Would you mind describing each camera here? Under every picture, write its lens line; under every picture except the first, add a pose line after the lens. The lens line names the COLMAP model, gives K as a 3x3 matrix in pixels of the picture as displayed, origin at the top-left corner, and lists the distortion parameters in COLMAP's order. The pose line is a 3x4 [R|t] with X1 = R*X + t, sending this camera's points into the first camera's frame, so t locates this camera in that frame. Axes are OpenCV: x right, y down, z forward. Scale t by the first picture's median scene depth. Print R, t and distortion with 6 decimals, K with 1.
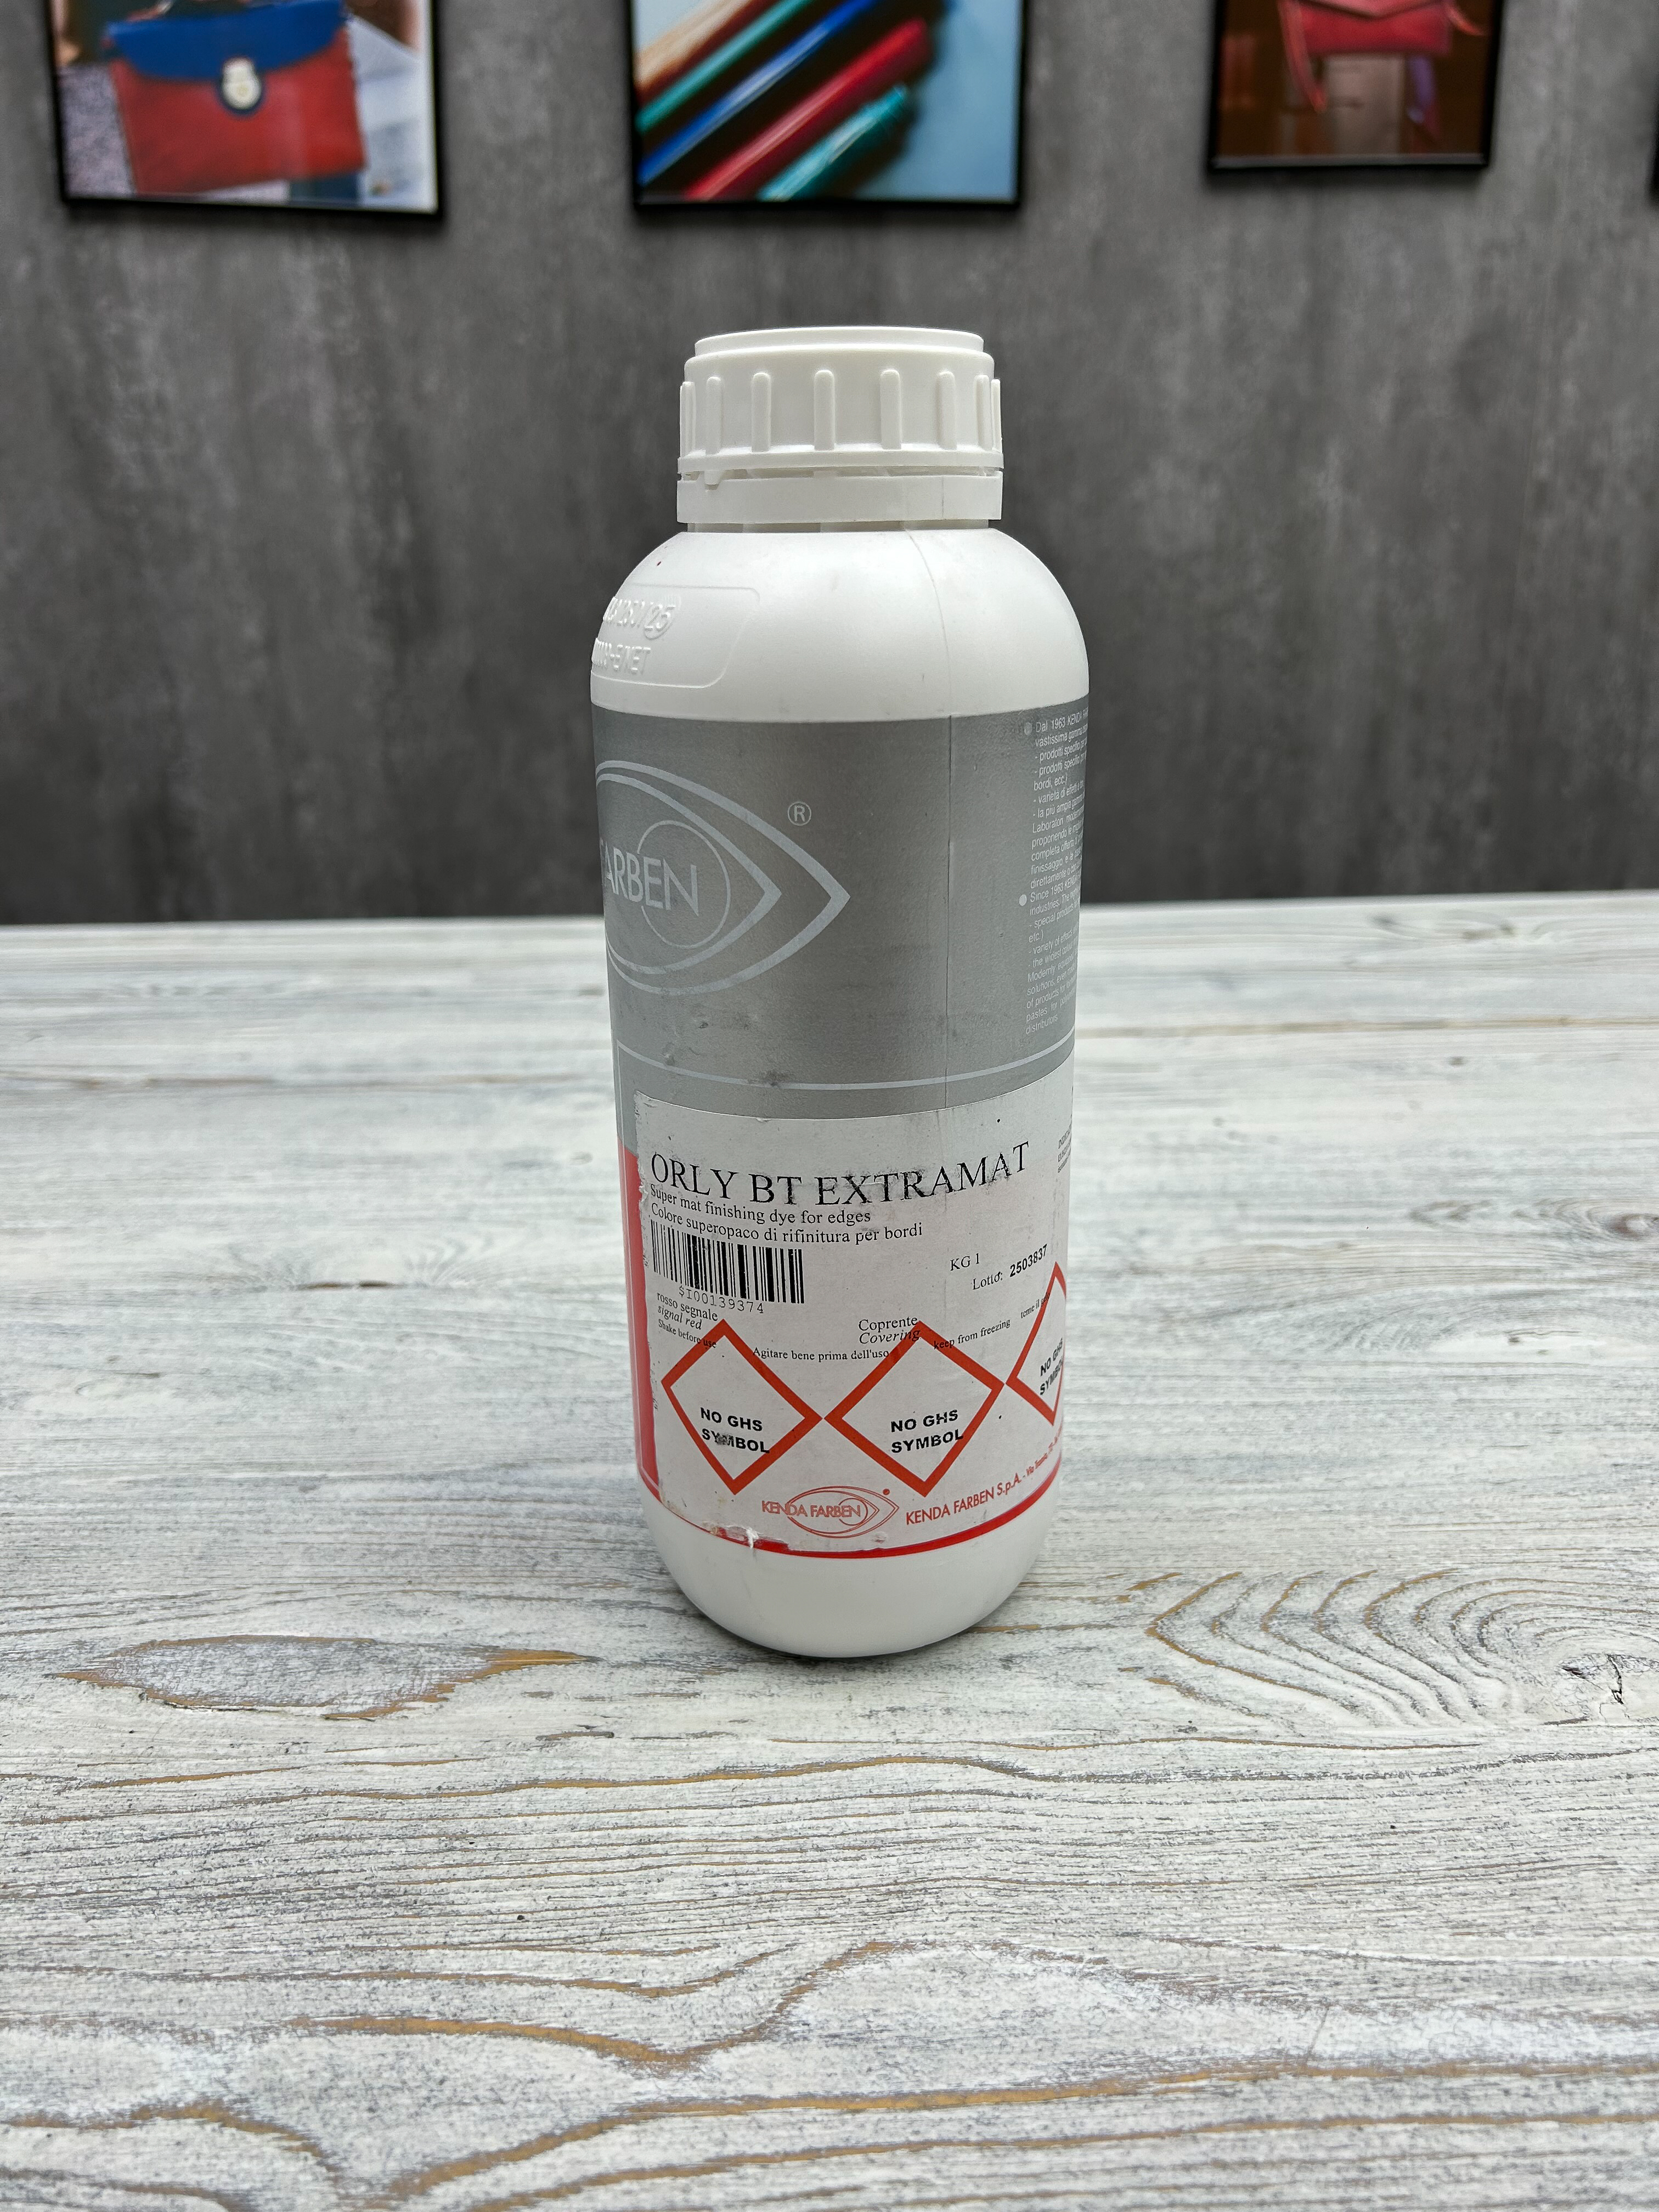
lens RADIAL K [[1702.5, 0, 829.5], [0, 1702.5, 1109.4], [0, 0, 1]] dist [0.007702, -0.004148]
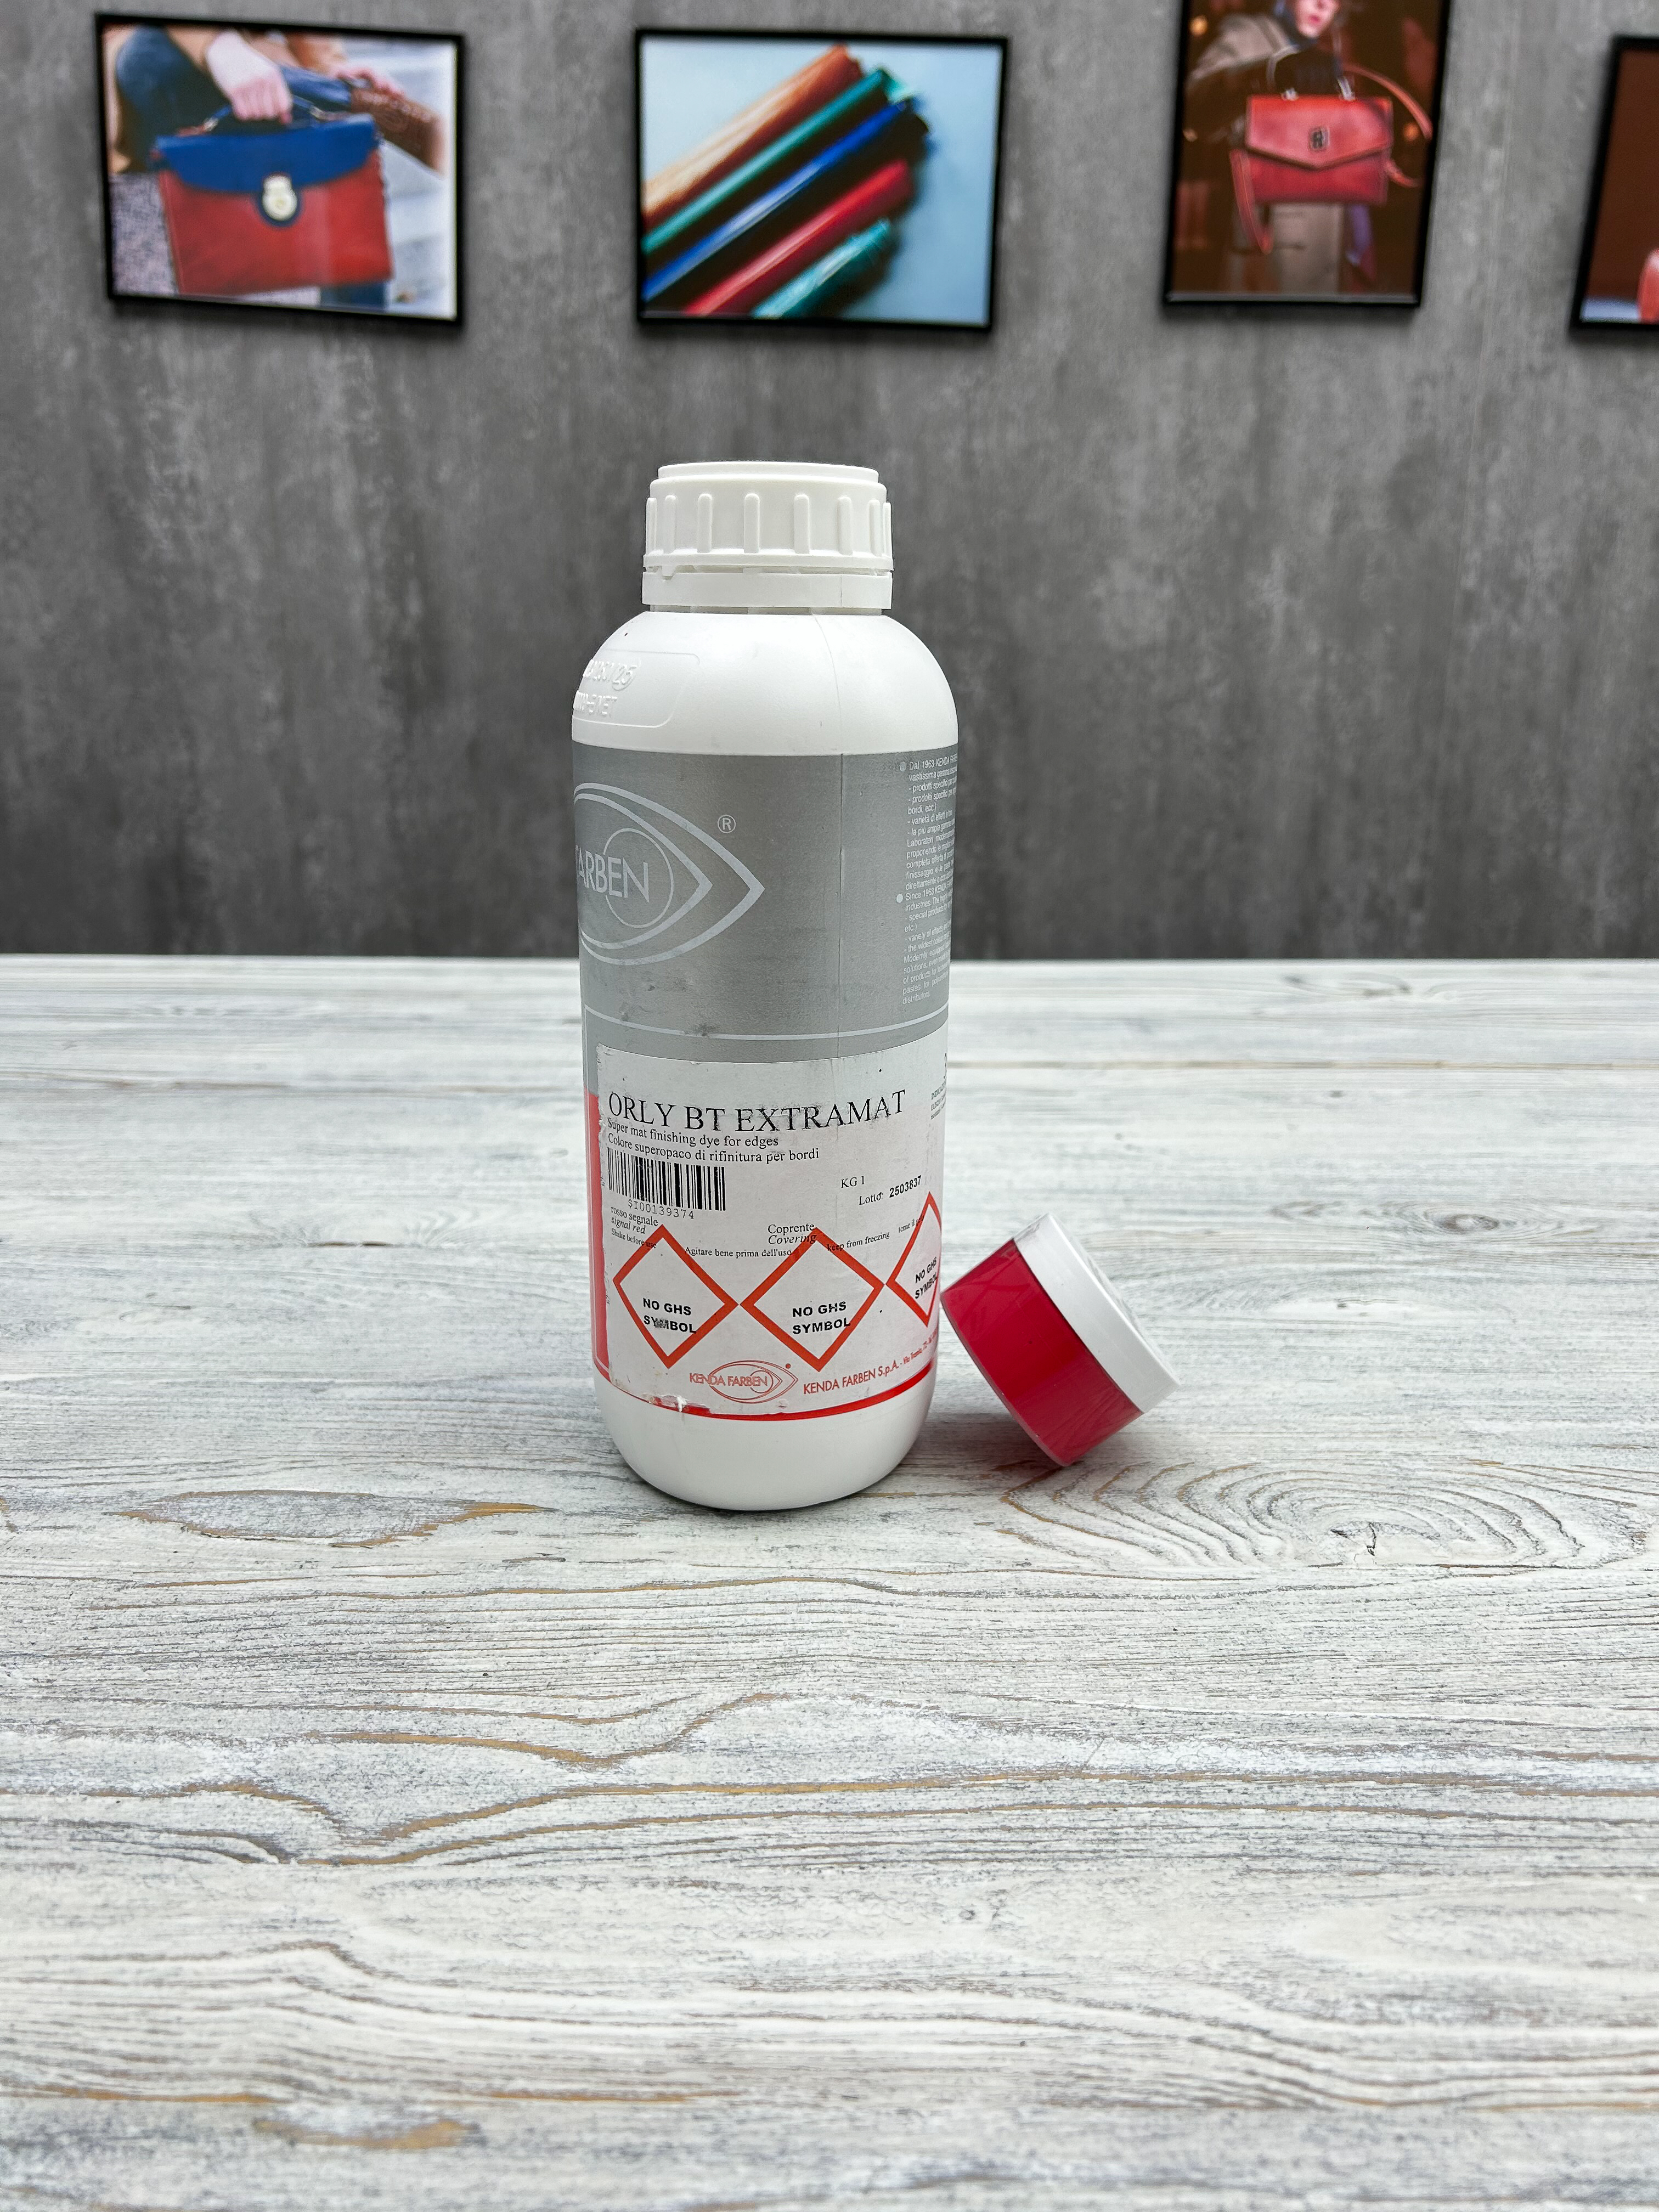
lens RADIAL K [[1687.7, 0, 829.5], [0, 1687.7, 1106.0], [0, 0, 1]] dist [0.029395, -0.026109]
pose [[0.999655, 0.024956, 0.008205, 0.028639], [-0.024534, 0.998549, -0.047945, 0.053176], [-0.009390, 0.047727, 0.998816, -0.150430]]
